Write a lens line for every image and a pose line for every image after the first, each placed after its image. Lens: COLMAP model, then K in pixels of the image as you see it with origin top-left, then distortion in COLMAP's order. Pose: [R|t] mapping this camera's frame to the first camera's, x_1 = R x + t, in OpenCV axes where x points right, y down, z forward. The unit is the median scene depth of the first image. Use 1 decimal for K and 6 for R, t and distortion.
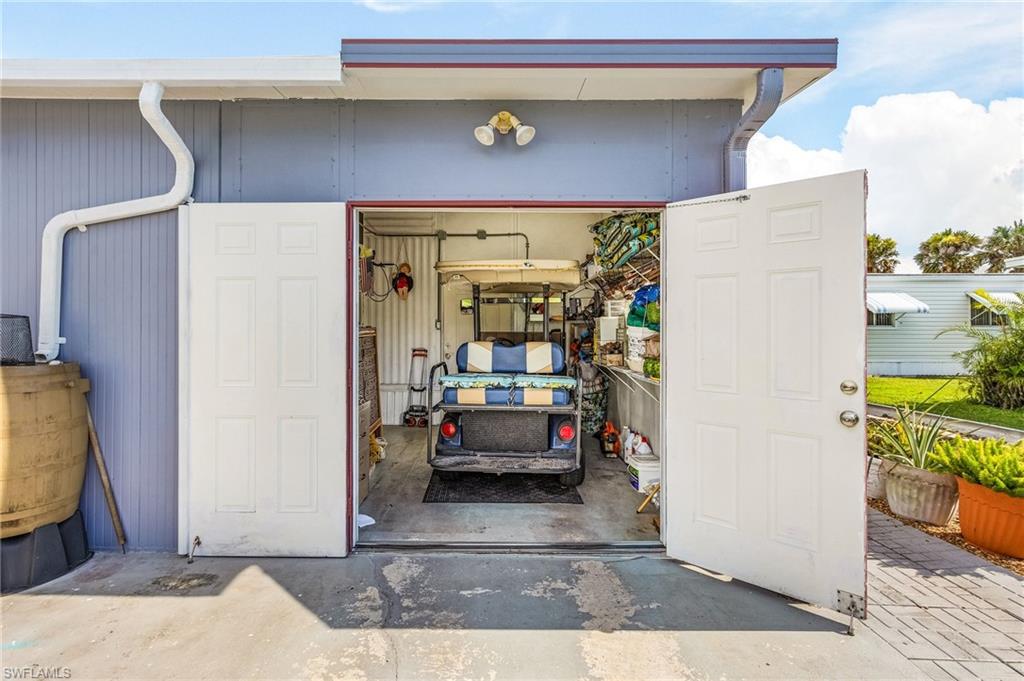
lens RADIAL K [[484.3, 0, 507.0], [0, 484.3, 336.6], [0, 0, 1]] dist [-0.000175, -0.000226]
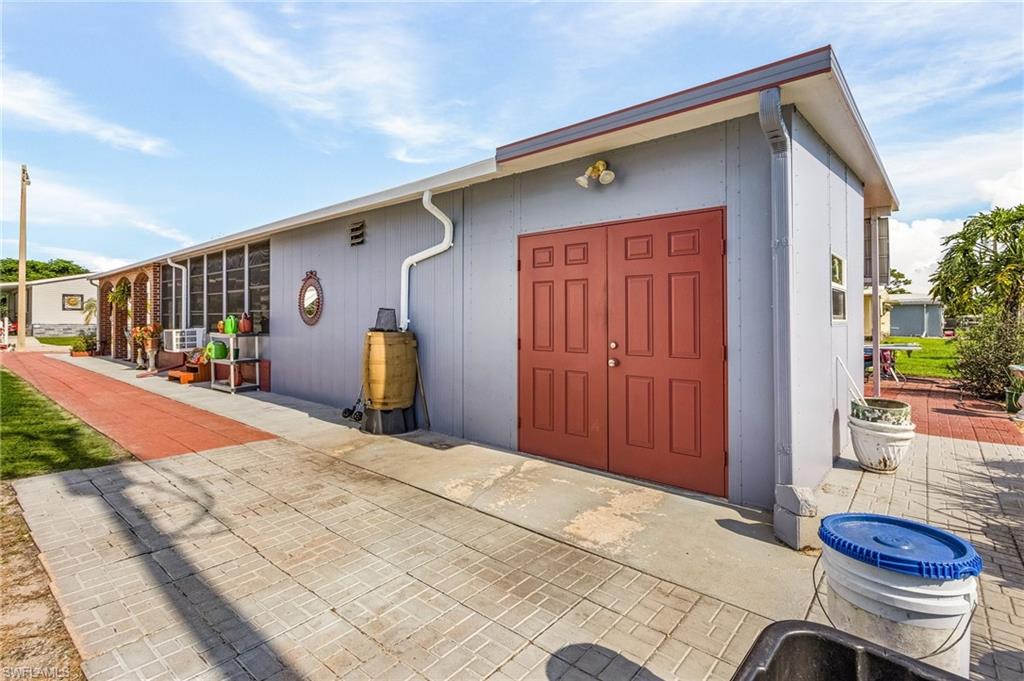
lens RADIAL K [[484.3, 0, 519.8], [0, 484.3, 336.5], [0, 0, 1]] dist [-0.000175, -0.000226]
pose [[0.769004, 0.023233, -0.638821, 0.759494], [-0.009062, 0.999635, 0.025447, 0.018282], [0.639179, -0.013780, 0.768934, -0.263929]]
